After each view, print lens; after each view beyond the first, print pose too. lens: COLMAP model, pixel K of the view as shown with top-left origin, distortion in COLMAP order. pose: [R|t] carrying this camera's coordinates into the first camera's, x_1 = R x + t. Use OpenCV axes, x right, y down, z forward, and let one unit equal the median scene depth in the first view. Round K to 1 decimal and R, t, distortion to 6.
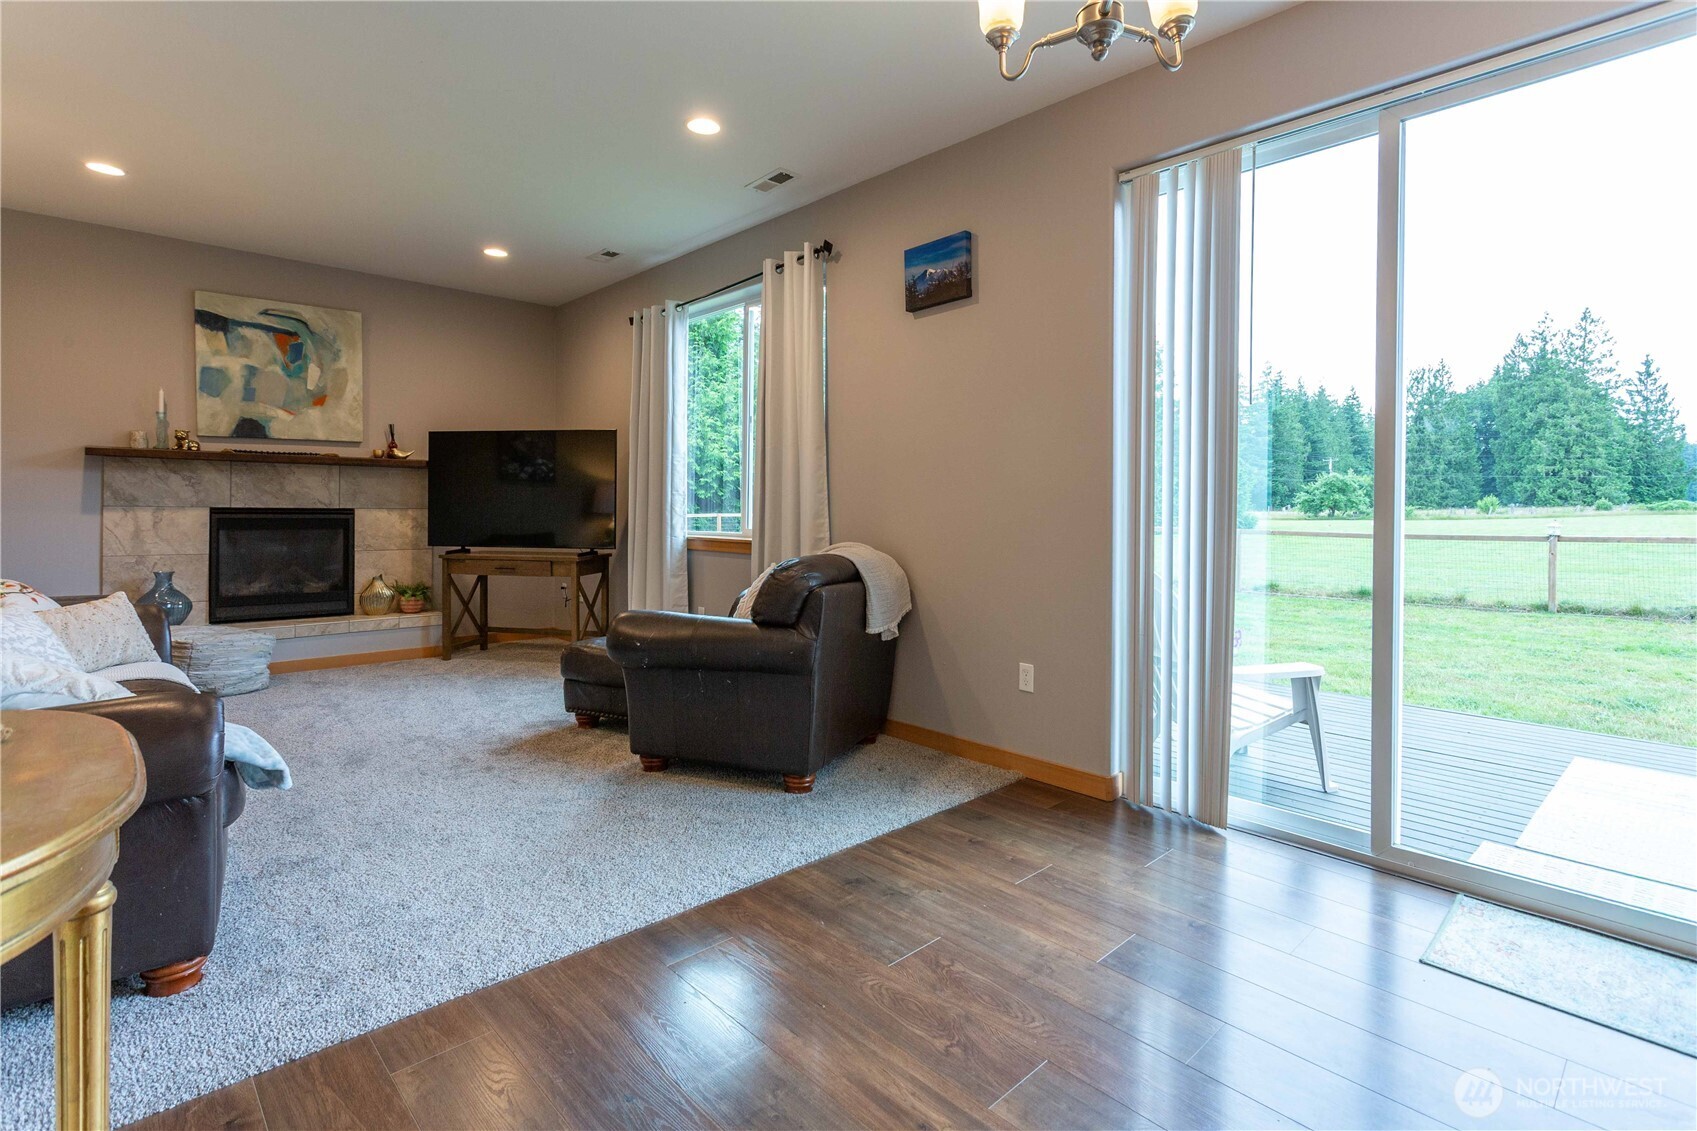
lens RADIAL K [[836.8, 0, 818.5], [0, 836.8, 519.0], [0, 0, 1]] dist [-0.002519, 0.002320]
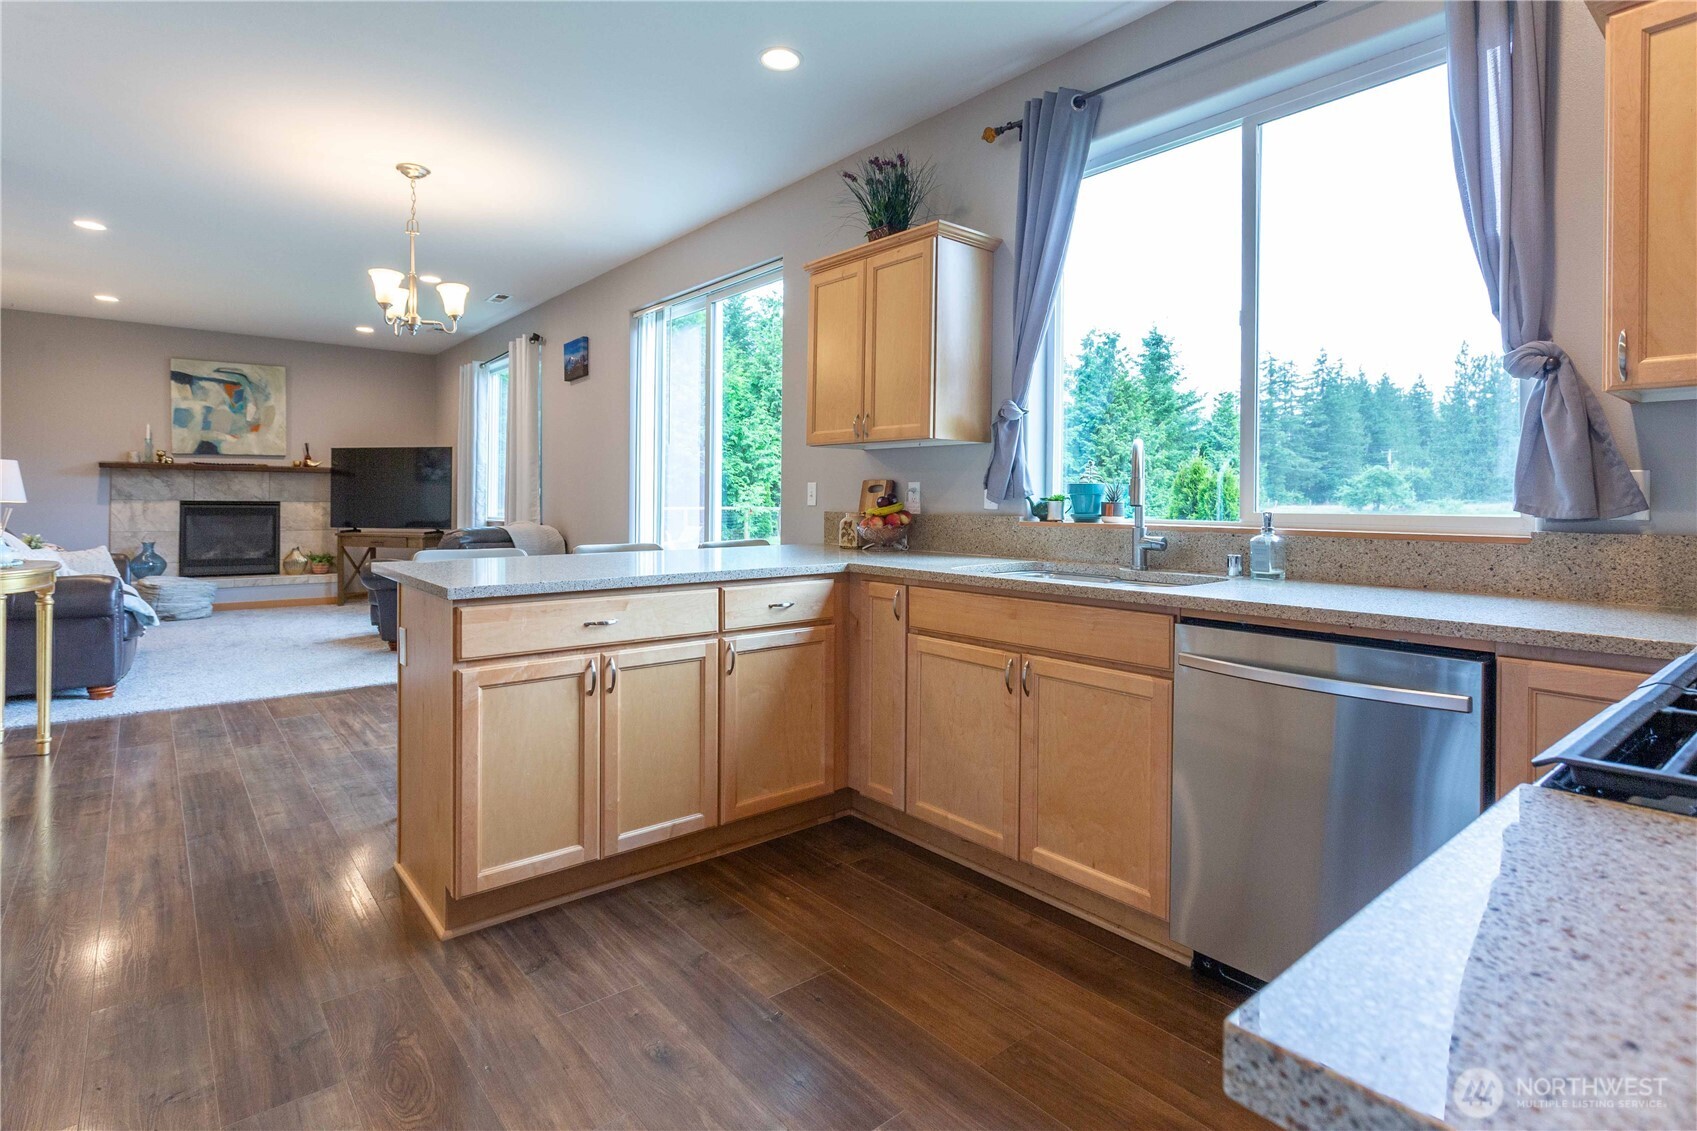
lens RADIAL K [[836.8, 0, 805.5], [0, 836.8, 504.4], [0, 0, 1]] dist [-0.002519, 0.002320]
pose [[0.997802, 0.002647, -0.066214, 0.464059], [-0.003153, 0.999967, -0.007543, 0.001267], [0.066191, 0.007735, 0.997777, -0.403849]]
